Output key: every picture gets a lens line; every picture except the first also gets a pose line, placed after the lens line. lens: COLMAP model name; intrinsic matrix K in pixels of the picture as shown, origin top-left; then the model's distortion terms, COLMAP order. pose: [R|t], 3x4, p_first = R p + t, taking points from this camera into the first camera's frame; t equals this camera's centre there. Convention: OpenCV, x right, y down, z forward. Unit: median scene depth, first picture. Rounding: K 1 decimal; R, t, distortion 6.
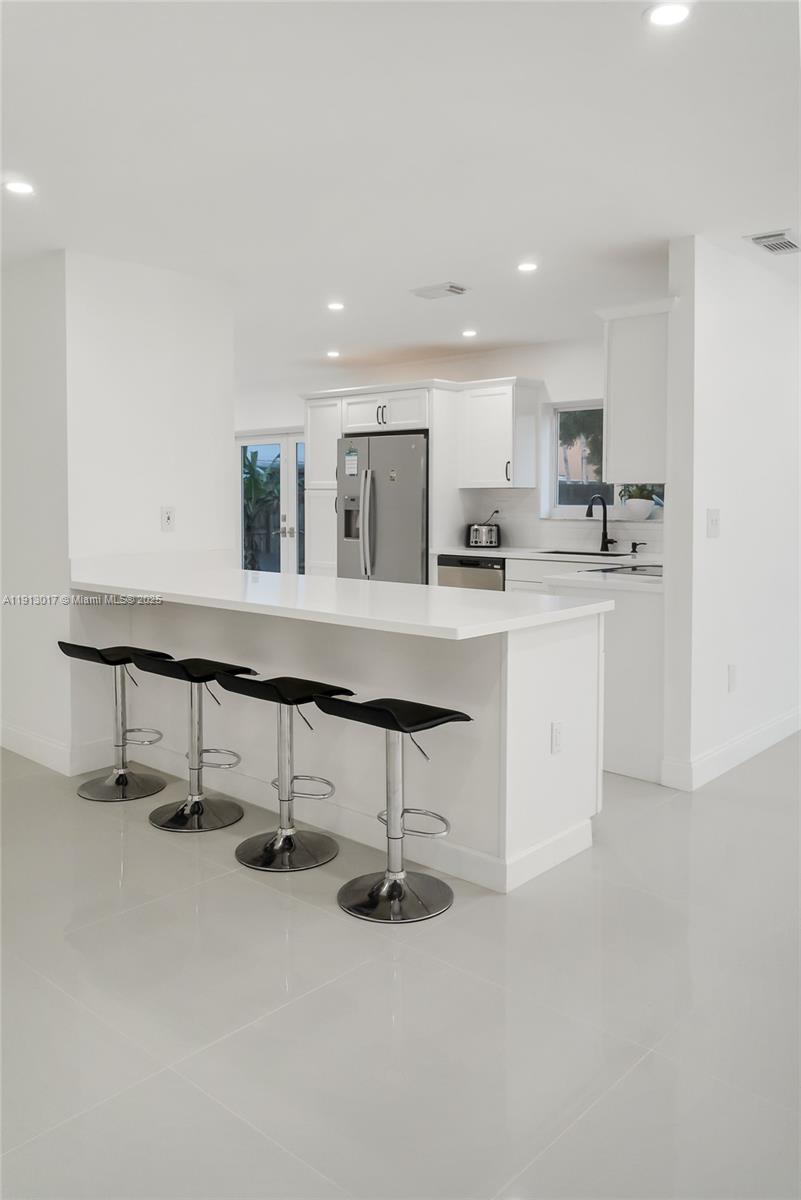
lens RADIAL K [[929.5, 0, 406.6], [0, 929.5, 530.4], [0, 0, 1]] dist [-0.009869, -0.004883]
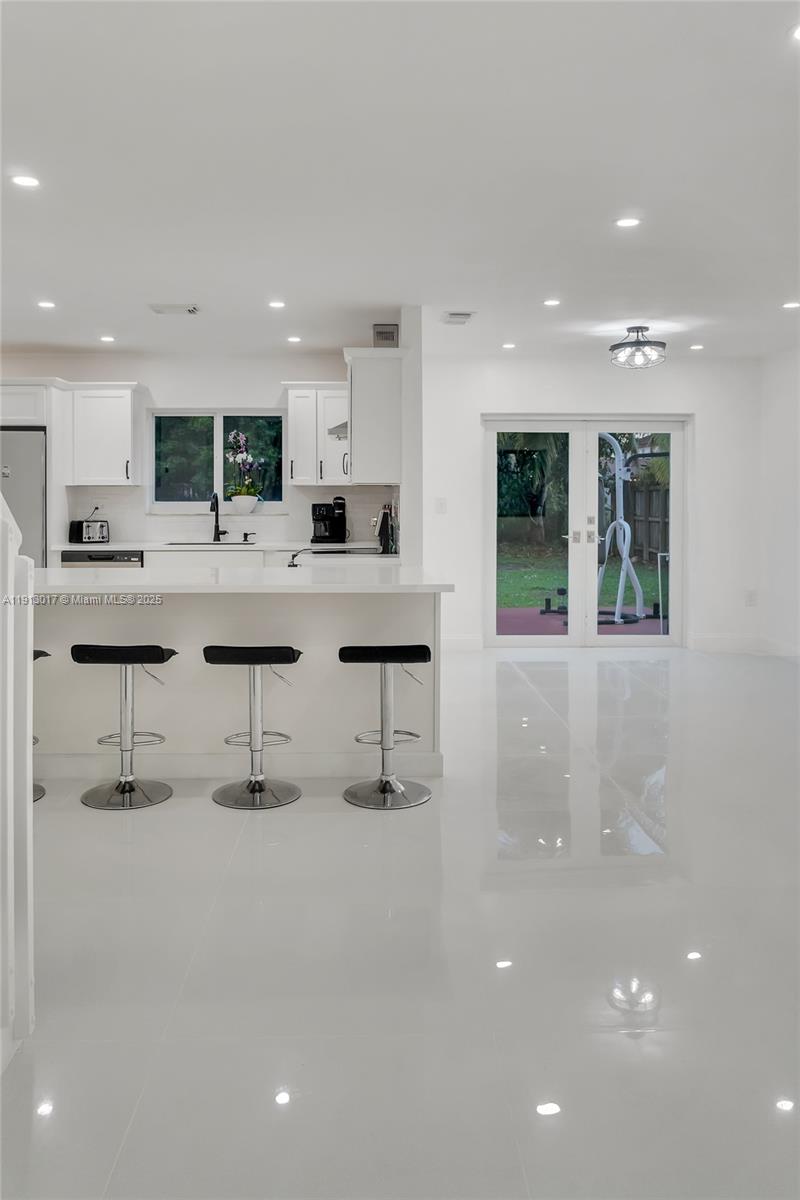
lens RADIAL K [[925.0, 0, 433.7], [0, 925.0, 504.4], [0, 0, 1]] dist [-0.006072, -0.003965]
pose [[0.708076, -0.007225, 0.706099, -0.391733], [0.026143, 0.999530, -0.015989, 0.001945], [-0.705652, 0.029781, 0.707932, 0.001293]]
